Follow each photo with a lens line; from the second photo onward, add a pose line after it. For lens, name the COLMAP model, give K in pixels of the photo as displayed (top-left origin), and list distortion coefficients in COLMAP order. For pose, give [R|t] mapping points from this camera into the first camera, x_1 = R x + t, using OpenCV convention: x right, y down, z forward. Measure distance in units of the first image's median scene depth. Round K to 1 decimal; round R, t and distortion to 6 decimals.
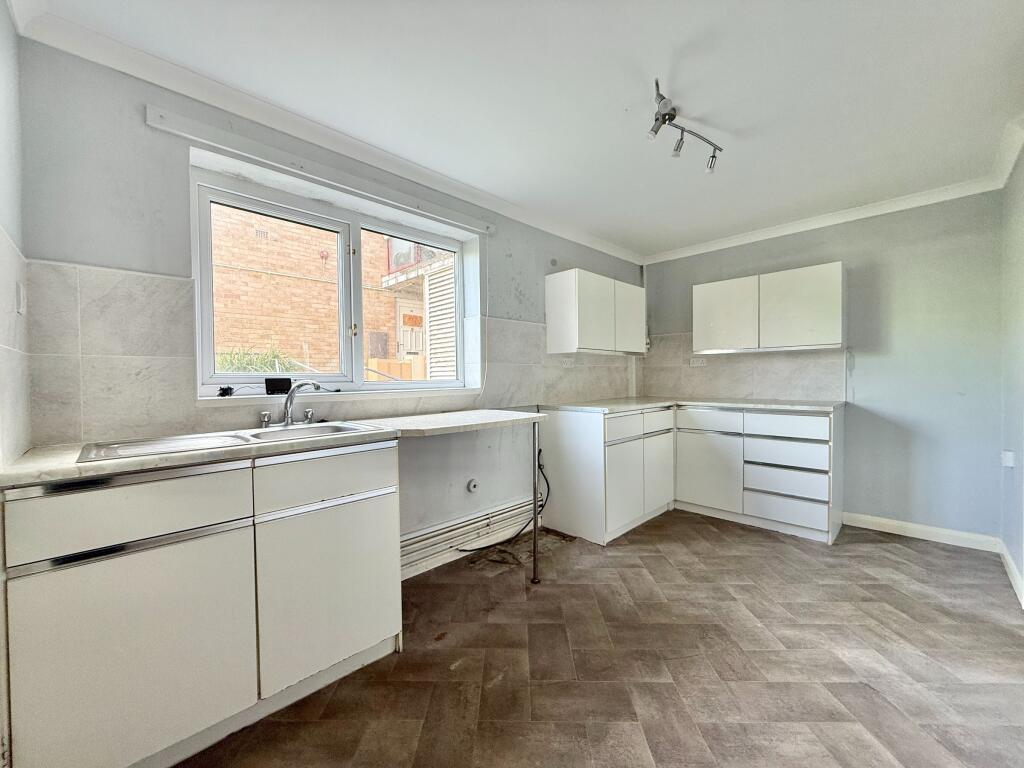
lens RADIAL K [[406.4, 0, 508.3], [0, 406.4, 382.8], [0, 0, 1]] dist [-0.006809, -0.000257]
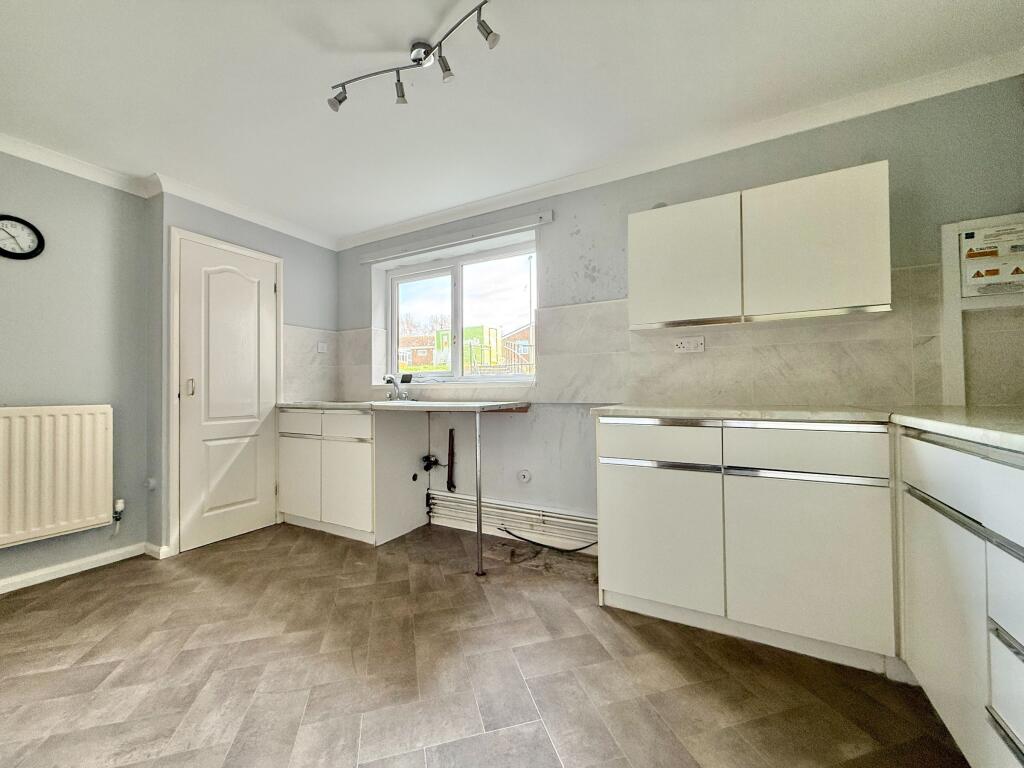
lens RADIAL K [[406.4, 0, 508.4], [0, 406.4, 384.6], [0, 0, 1]] dist [-0.006809, -0.000257]
pose [[0.287650, -0.004982, -0.957723, 1.086479], [-0.008522, 0.999934, -0.007762, 0.037155], [0.957698, 0.010394, 0.287589, 0.812842]]
